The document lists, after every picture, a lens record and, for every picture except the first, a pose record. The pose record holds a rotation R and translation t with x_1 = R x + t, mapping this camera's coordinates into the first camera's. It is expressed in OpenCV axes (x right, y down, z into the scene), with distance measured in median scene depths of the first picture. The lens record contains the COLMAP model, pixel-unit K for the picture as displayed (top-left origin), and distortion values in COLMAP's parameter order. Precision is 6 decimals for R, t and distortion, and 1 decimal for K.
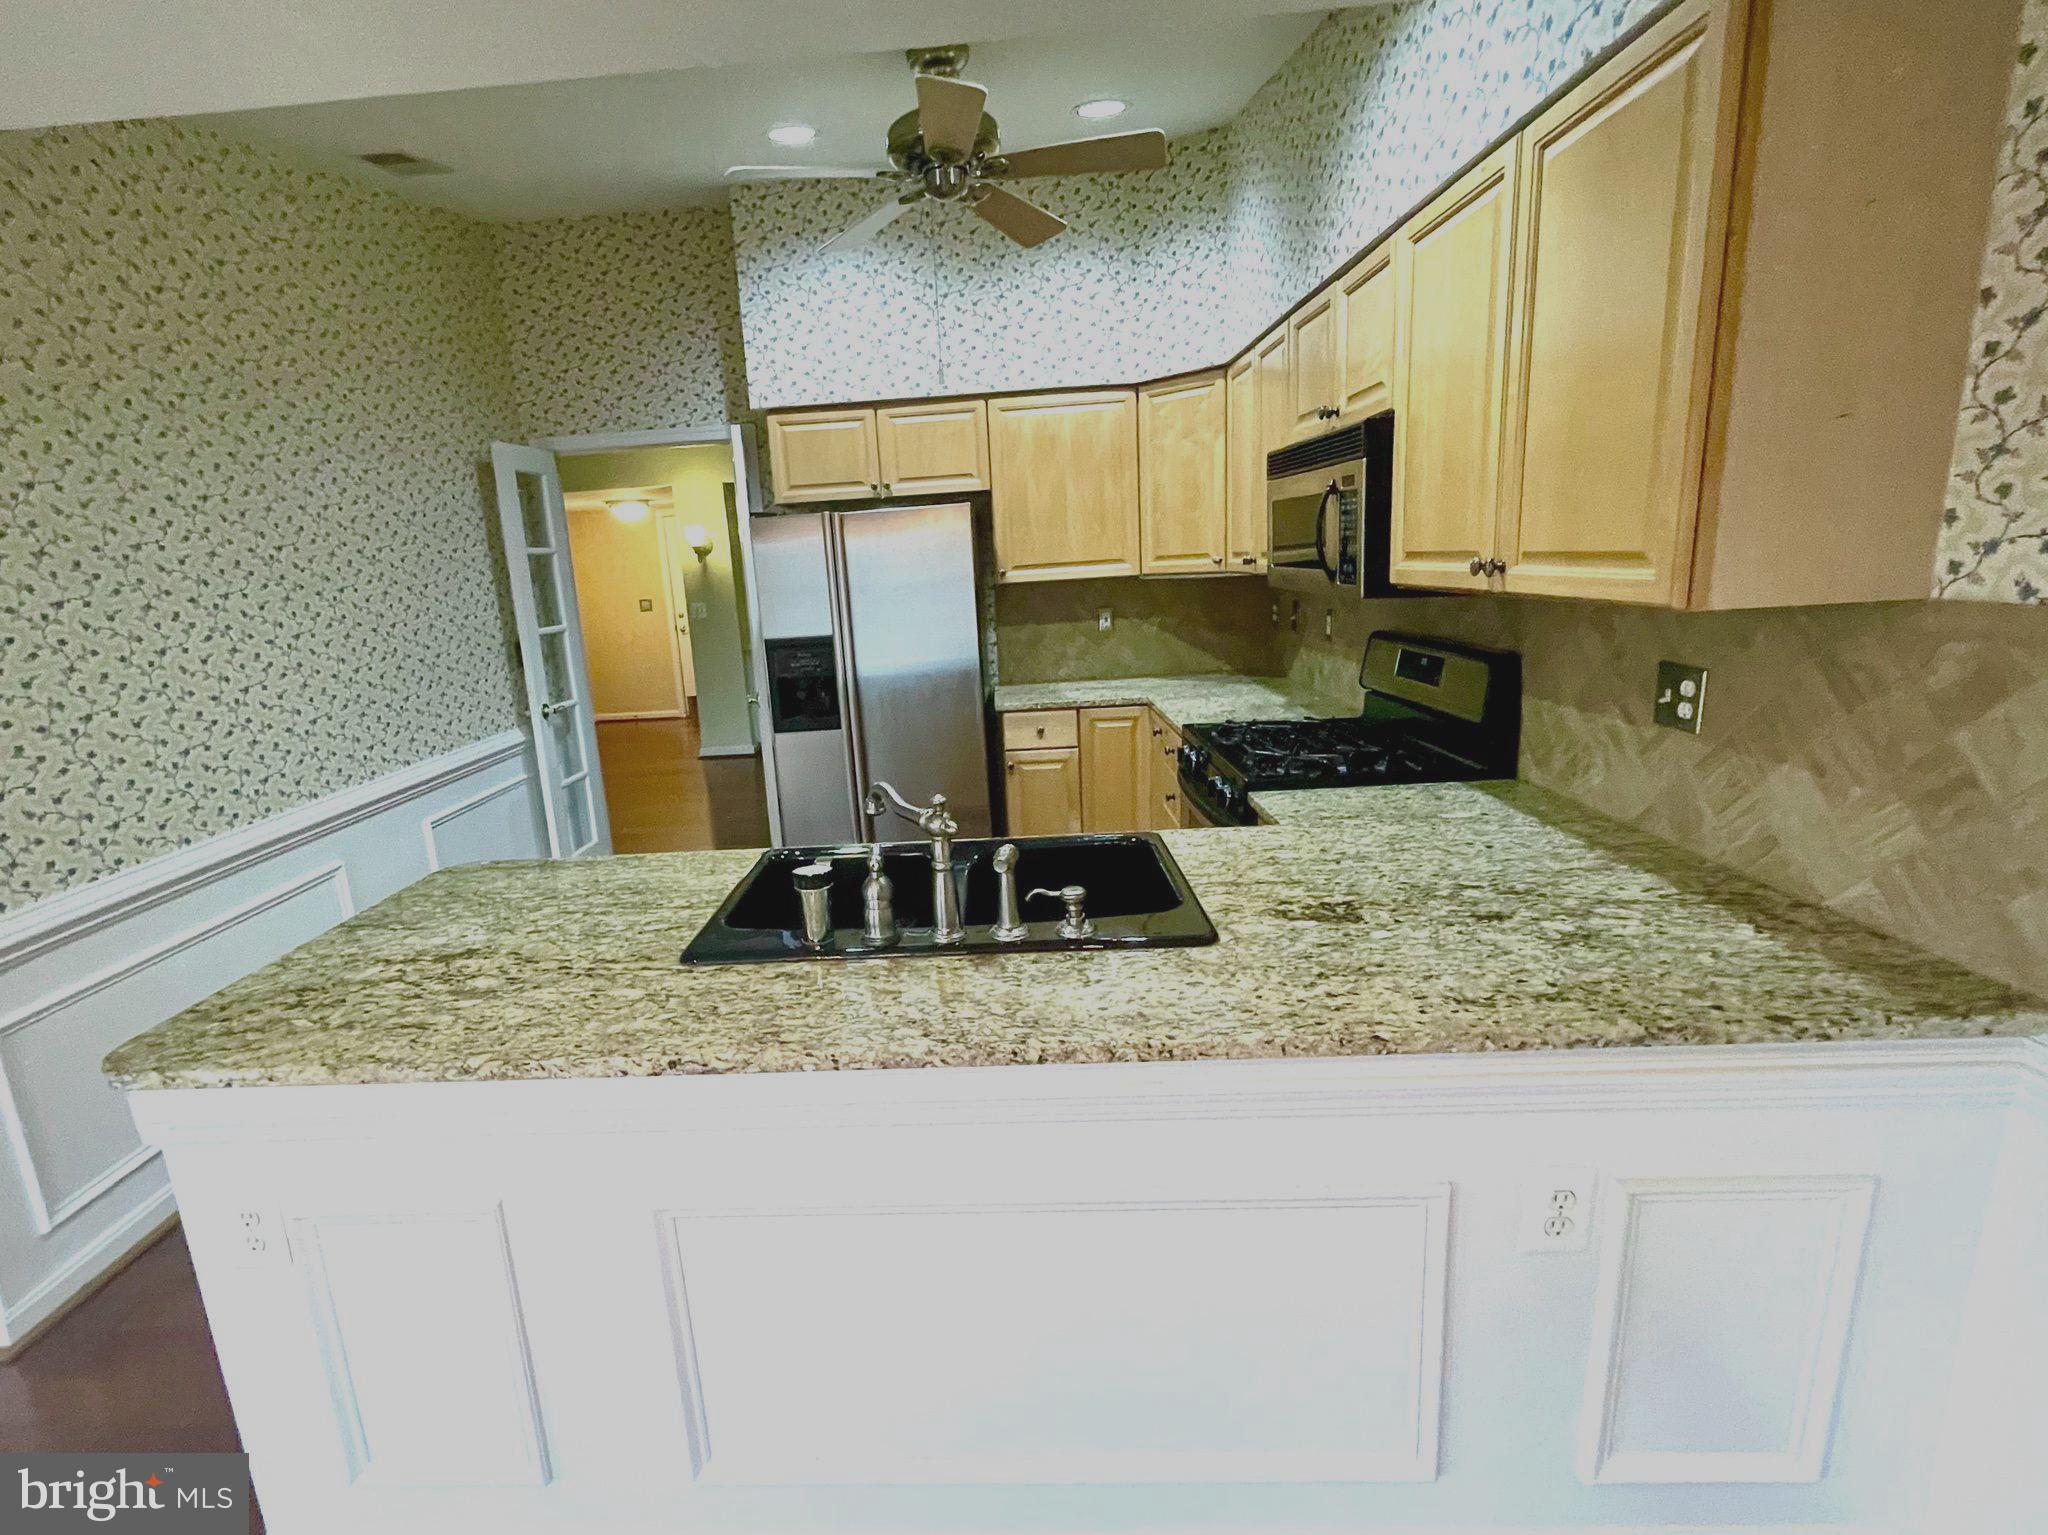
lens RADIAL K [[930.8, 0, 1000.8], [0, 930.8, 747.8], [0, 0, 1]] dist [0.001847, 0.000118]
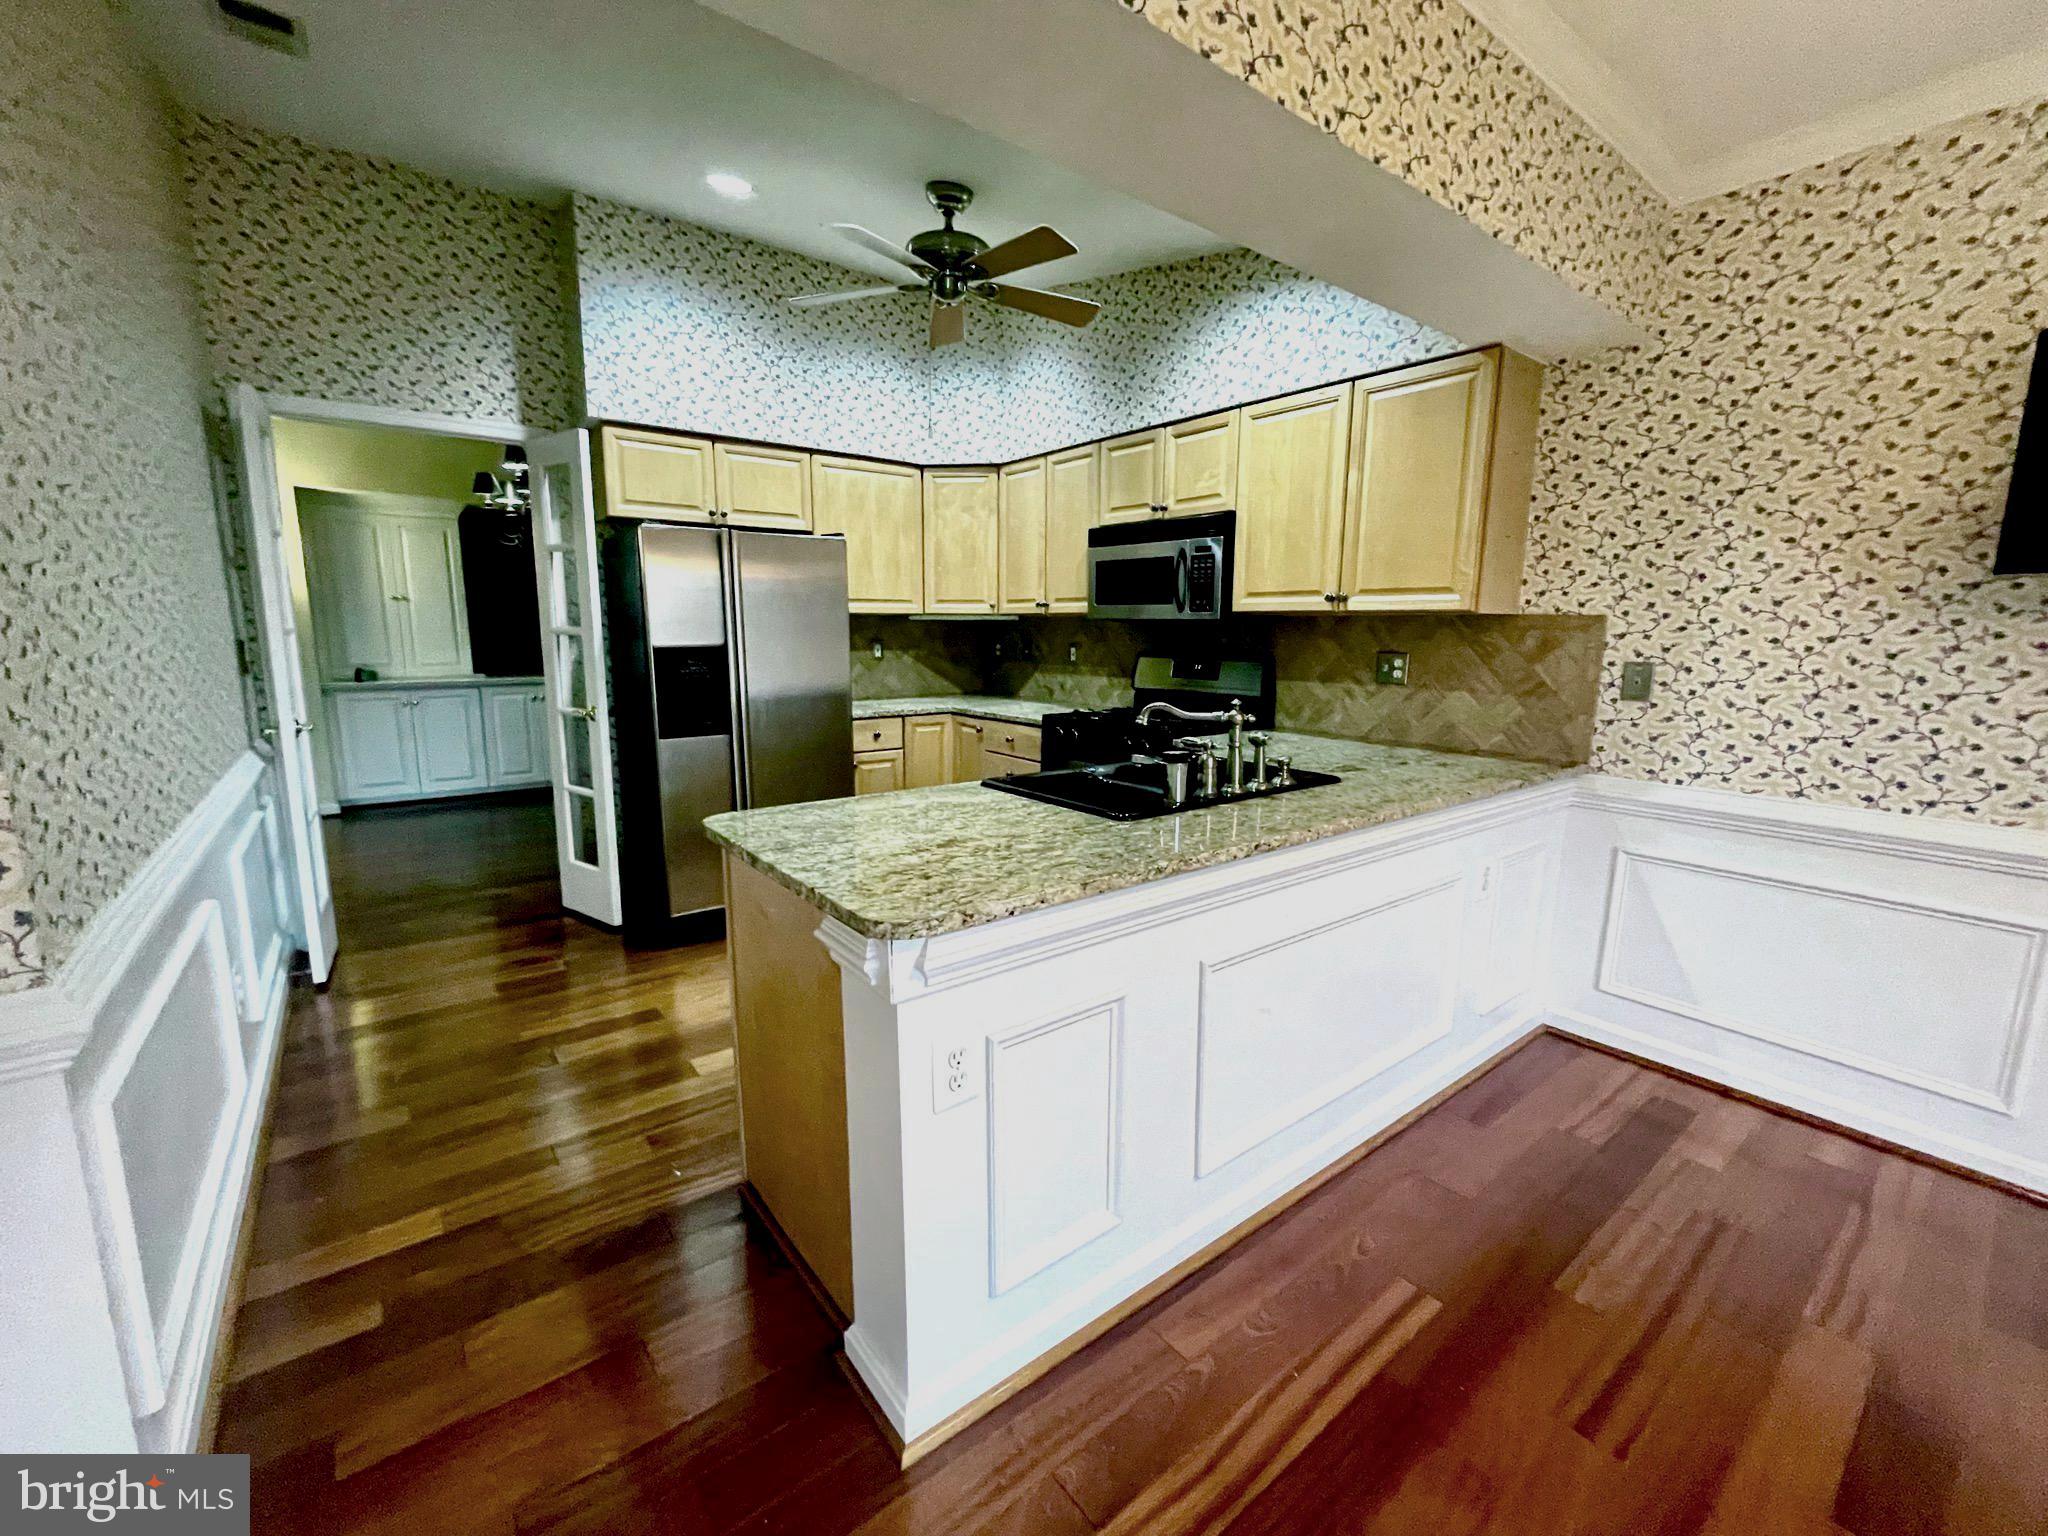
lens RADIAL K [[837.5, 0, 1024.0], [0, 837.5, 768.0], [0, 0, 1]] dist [-0.000257, 0.000186]
pose [[0.765253, -0.042910, 0.642298, -0.665500], [0.081060, 0.996257, -0.030021, 0.094450], [-0.638606, 0.075038, 0.765867, 0.072727]]
